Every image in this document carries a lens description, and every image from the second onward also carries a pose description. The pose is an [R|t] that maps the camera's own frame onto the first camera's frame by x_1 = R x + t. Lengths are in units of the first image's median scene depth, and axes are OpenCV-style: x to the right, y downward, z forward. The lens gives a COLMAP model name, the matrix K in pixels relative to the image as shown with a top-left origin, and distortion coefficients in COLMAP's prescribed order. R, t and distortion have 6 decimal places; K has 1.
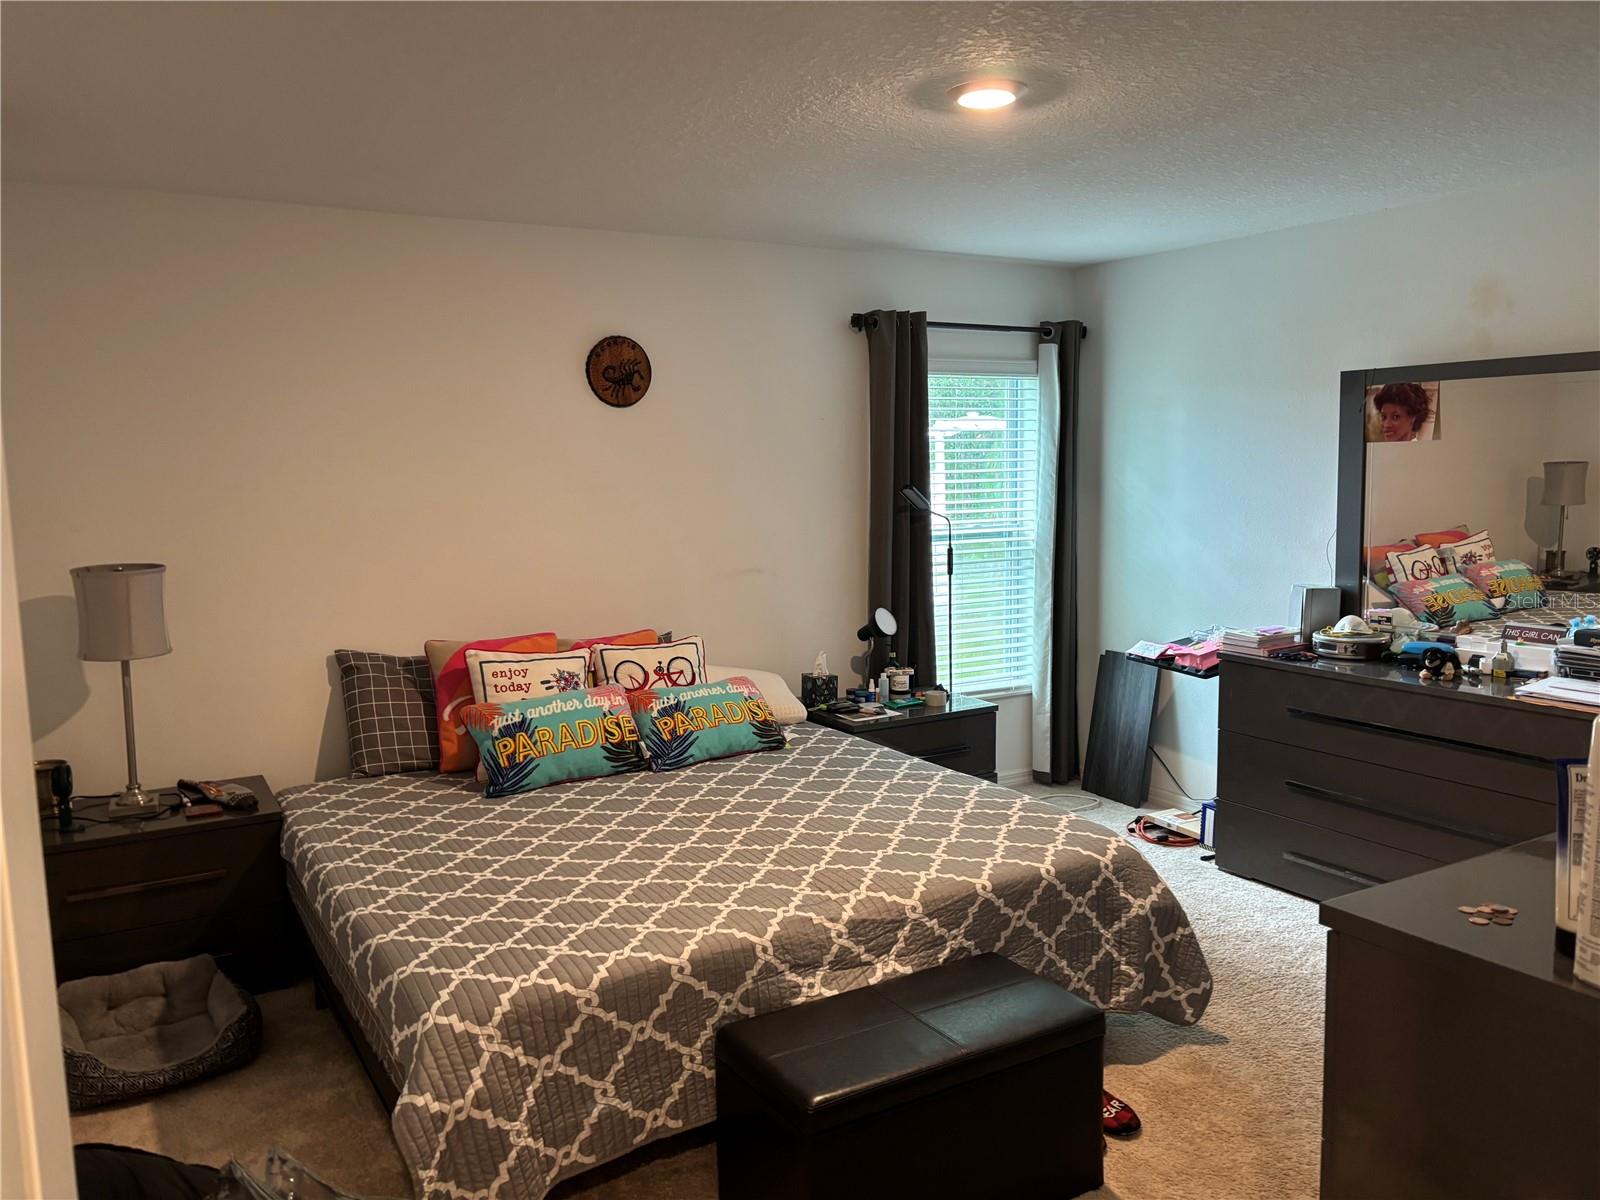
lens RADIAL K [[1220.4, 0, 794.3], [0, 1220.4, 577.6], [0, 0, 1]] dist [0.039078, -0.049501]
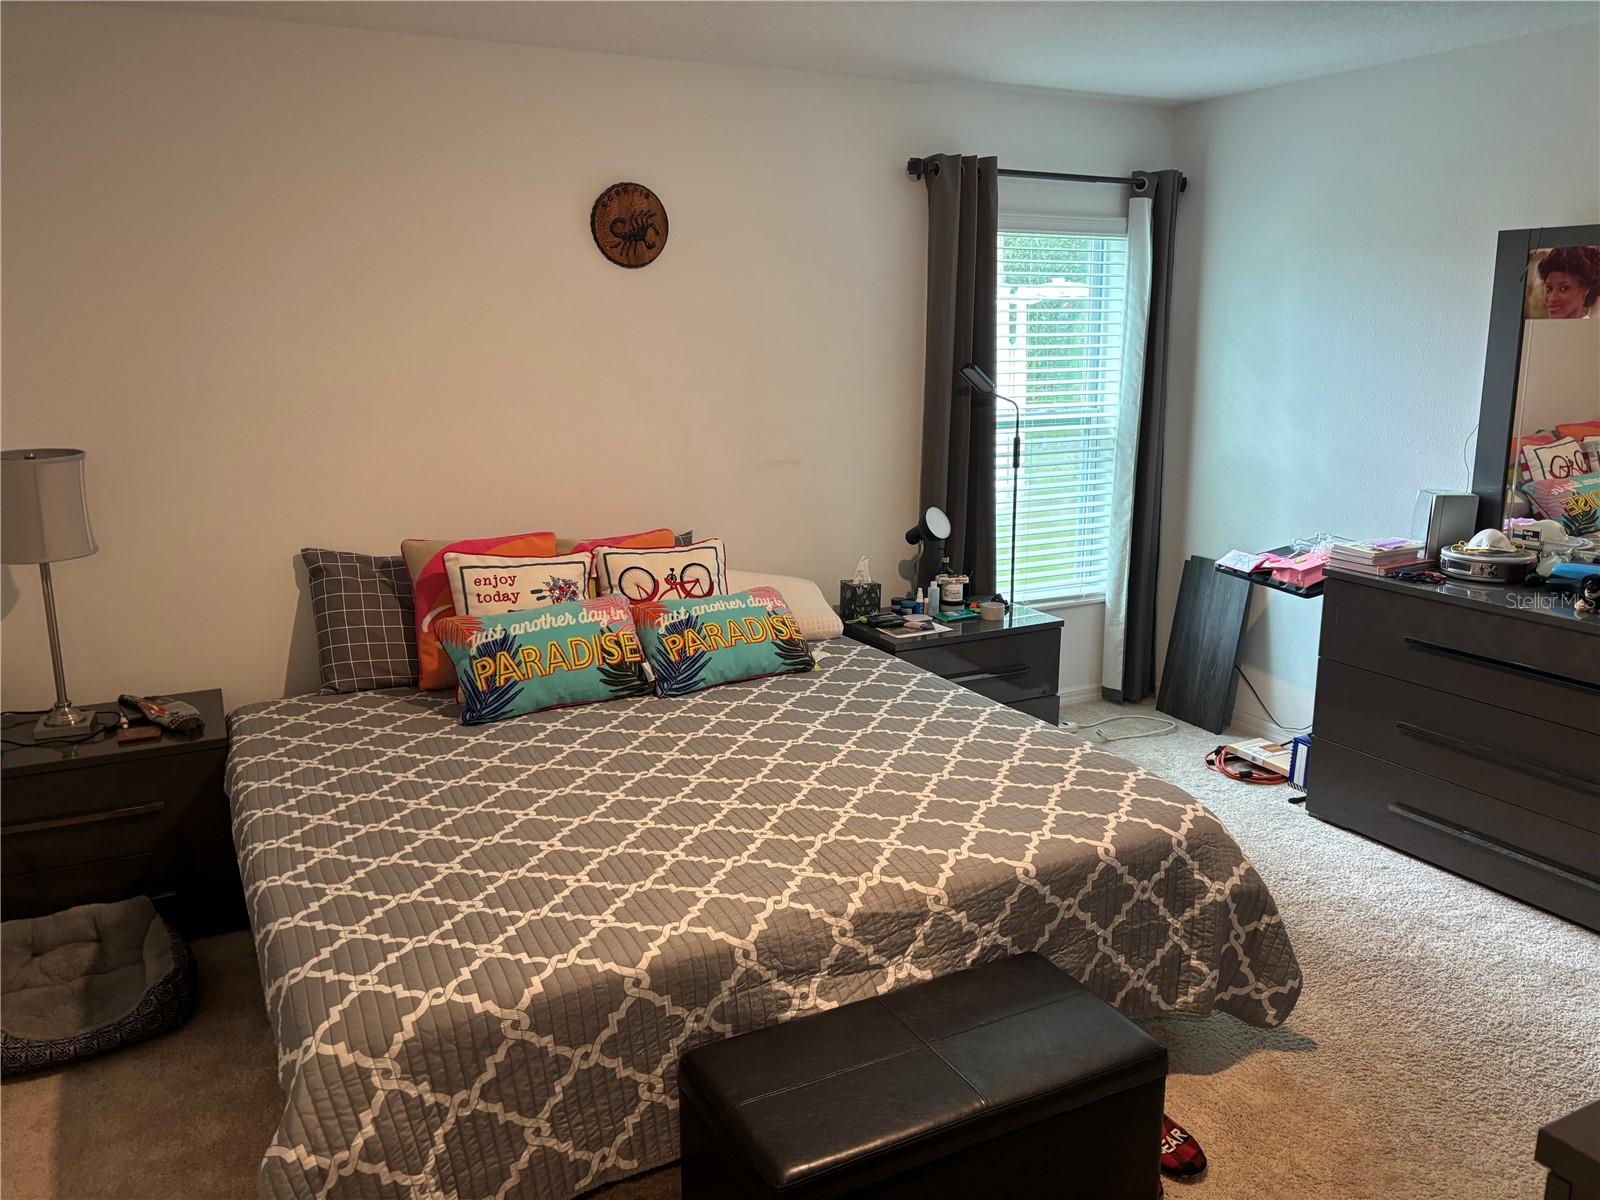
lens RADIAL K [[1285.2, 0, 800.0], [0, 1285.2, 600.0], [0, 0, 1]] dist [0.043263, -0.044113]
pose [[0.998799, 0.020753, -0.044389, 0.027473], [-0.015712, 0.993691, 0.111044, -0.014781], [0.046413, -0.110213, 0.992824, 0.112530]]
